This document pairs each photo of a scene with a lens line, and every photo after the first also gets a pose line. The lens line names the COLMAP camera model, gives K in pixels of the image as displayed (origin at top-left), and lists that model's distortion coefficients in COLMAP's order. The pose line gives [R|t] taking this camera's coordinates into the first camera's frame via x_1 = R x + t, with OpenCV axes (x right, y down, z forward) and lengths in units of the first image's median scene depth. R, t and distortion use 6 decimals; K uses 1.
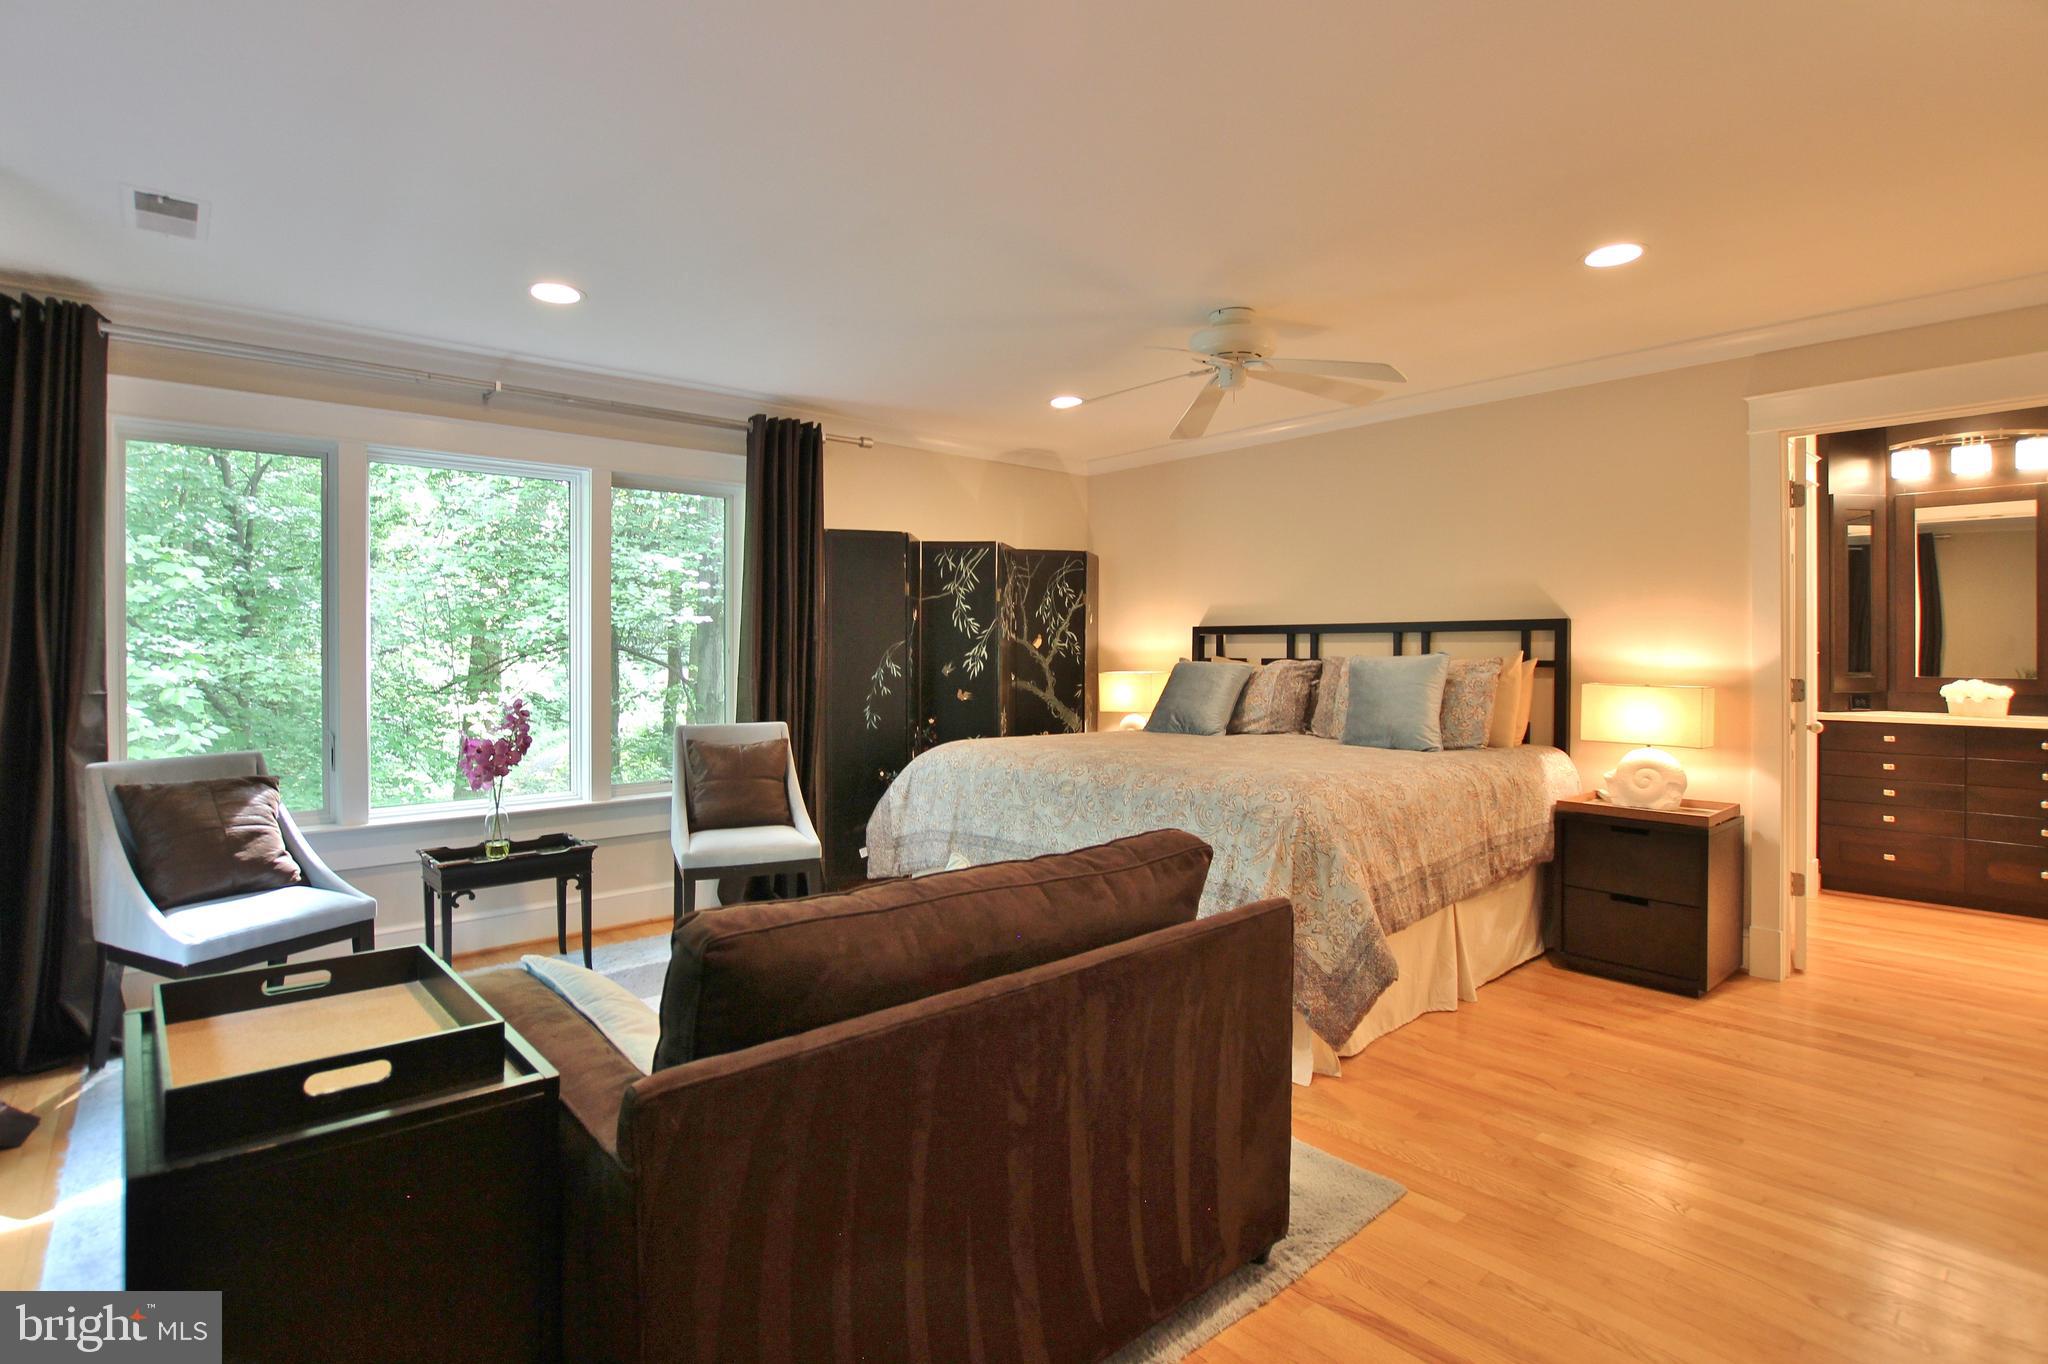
lens RADIAL K [[1036.9, 0, 1020.4], [0, 1036.9, 653.0], [0, 0, 1]] dist [-0.000995, -0.000152]
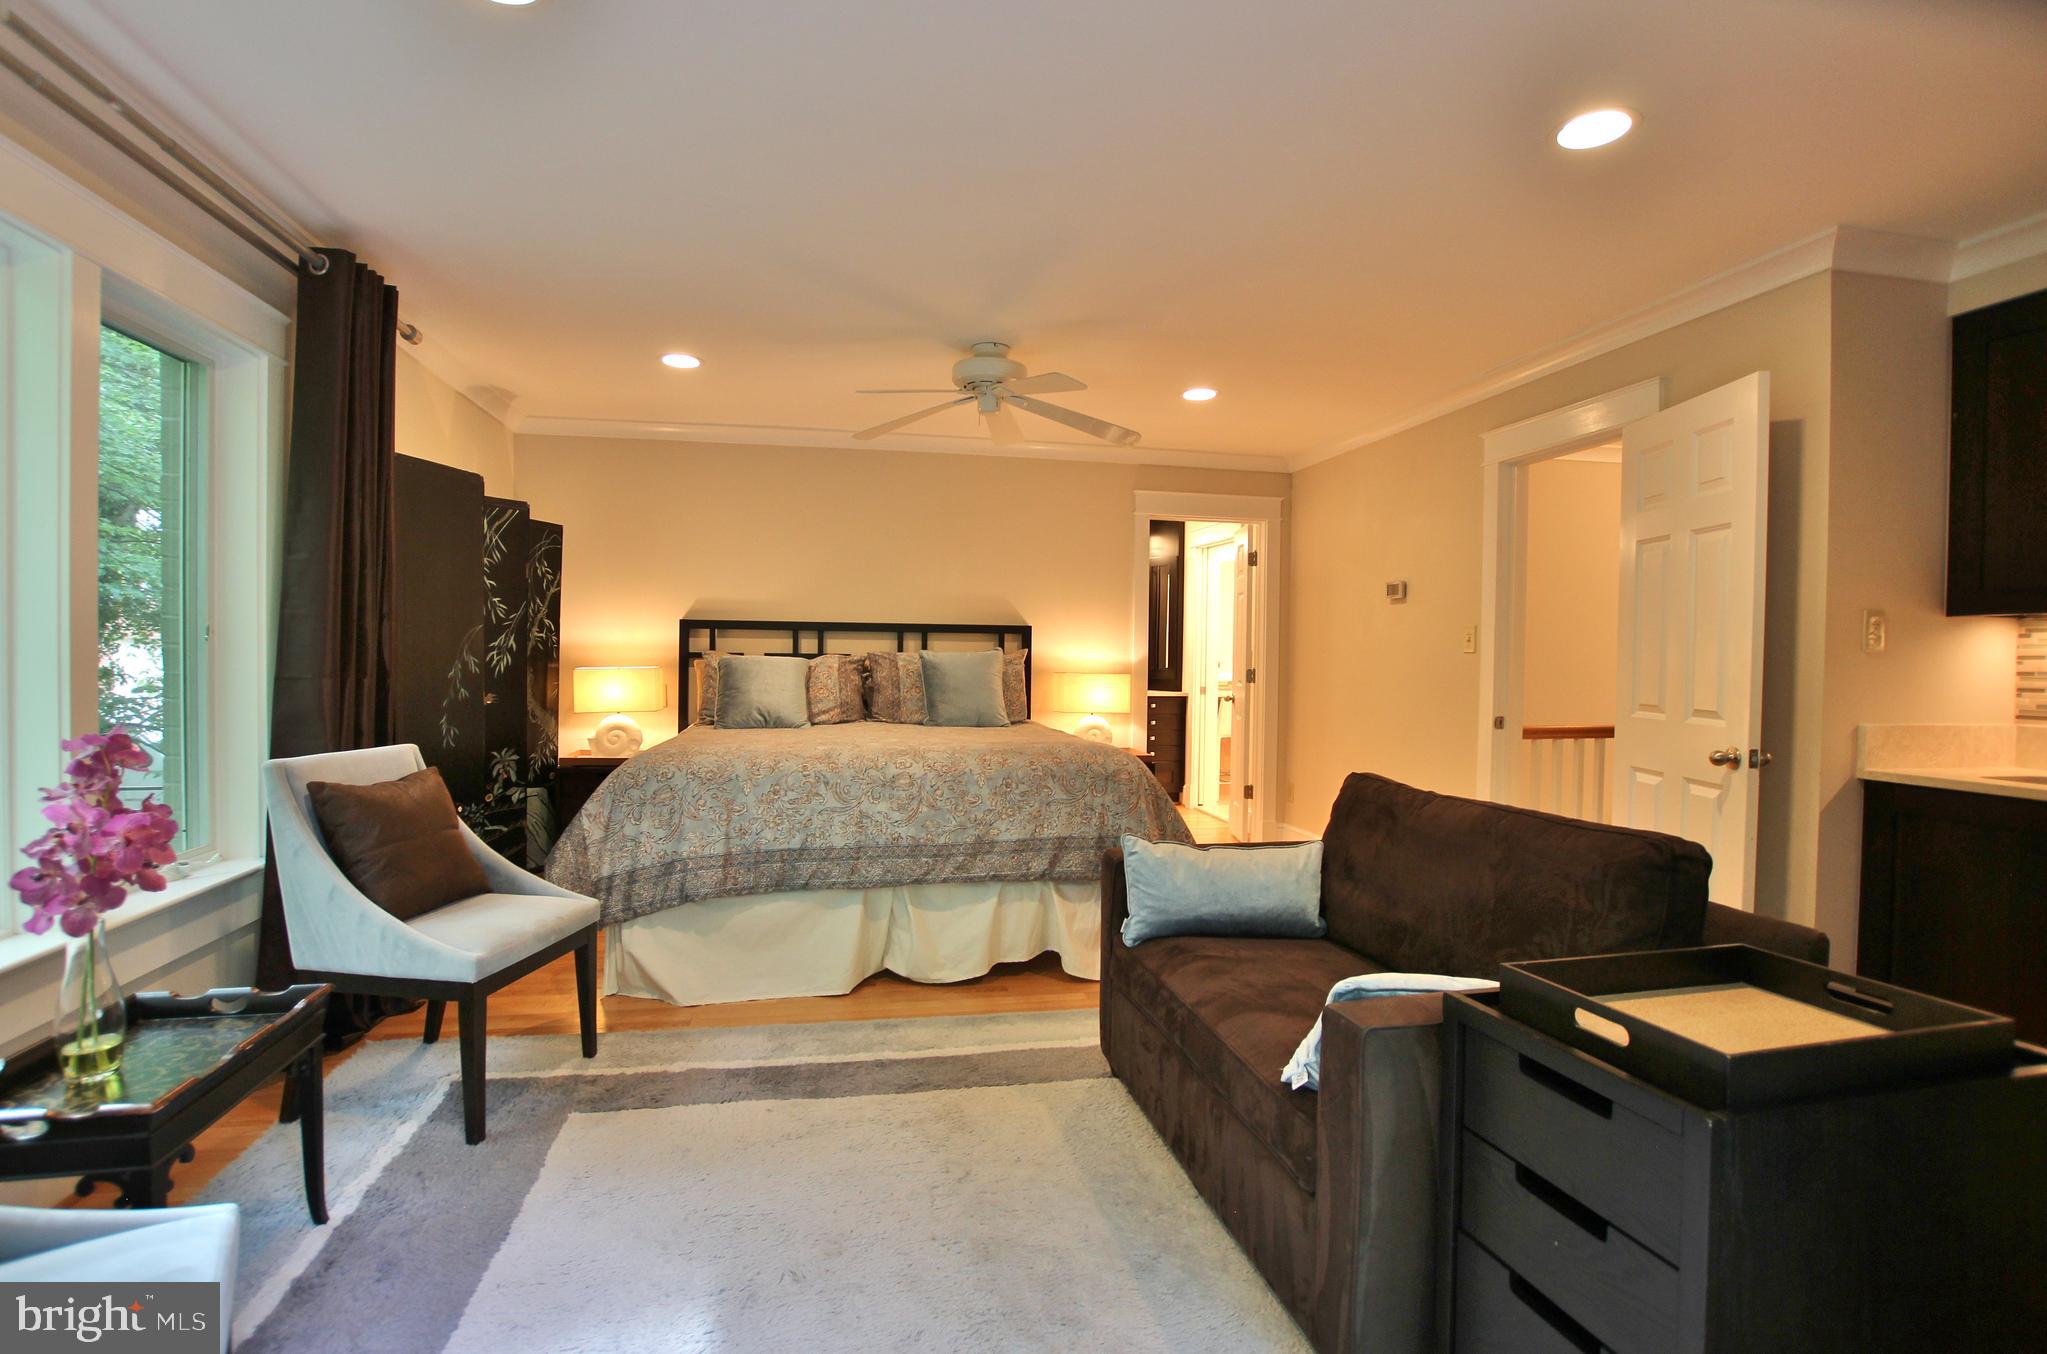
lens RADIAL K [[954.2, 0, 1023.5], [0, 954.2, 677.0], [0, 0, 1]] dist [-0.000966, 0.000158]
pose [[0.487298, -0.012449, 0.873147, -0.531899], [-0.008404, 0.999785, 0.018944, 0.009625], [-0.873195, -0.016570, 0.487088, 0.348659]]
